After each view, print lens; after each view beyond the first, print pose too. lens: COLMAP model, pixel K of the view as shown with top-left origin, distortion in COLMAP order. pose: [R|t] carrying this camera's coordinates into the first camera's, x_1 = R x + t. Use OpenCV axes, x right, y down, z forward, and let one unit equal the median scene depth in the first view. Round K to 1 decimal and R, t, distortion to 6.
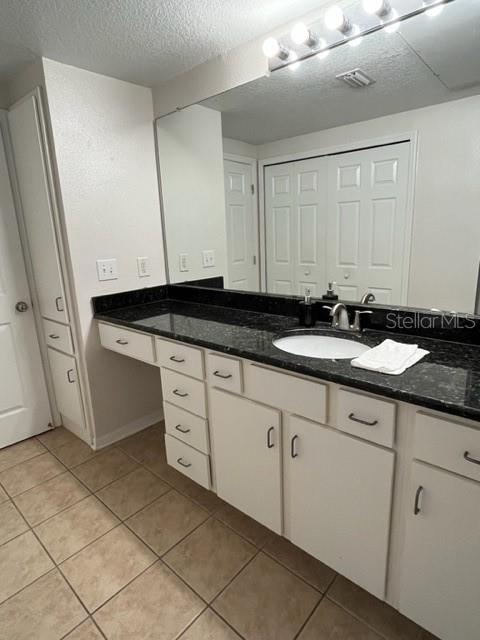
lens RADIAL K [[355.7, 0, 242.7], [0, 355.7, 315.9], [0, 0, 1]] dist [-0.001098, 0.000102]
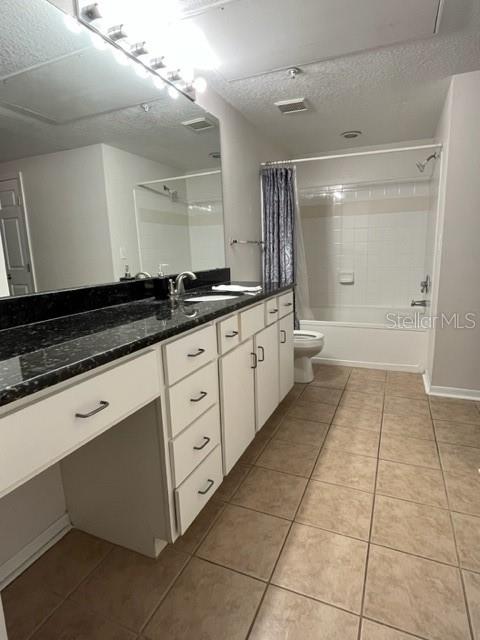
lens RADIAL K [[355.7, 0, 242.7], [0, 355.7, 315.9], [0, 0, 1]] dist [-0.001098, 0.000102]
pose [[-0.307489, -0.134198, 0.942041, -1.041071], [0.261280, 0.940045, 0.219197, -0.109466], [-0.914977, 0.313537, -0.253990, 1.194114]]
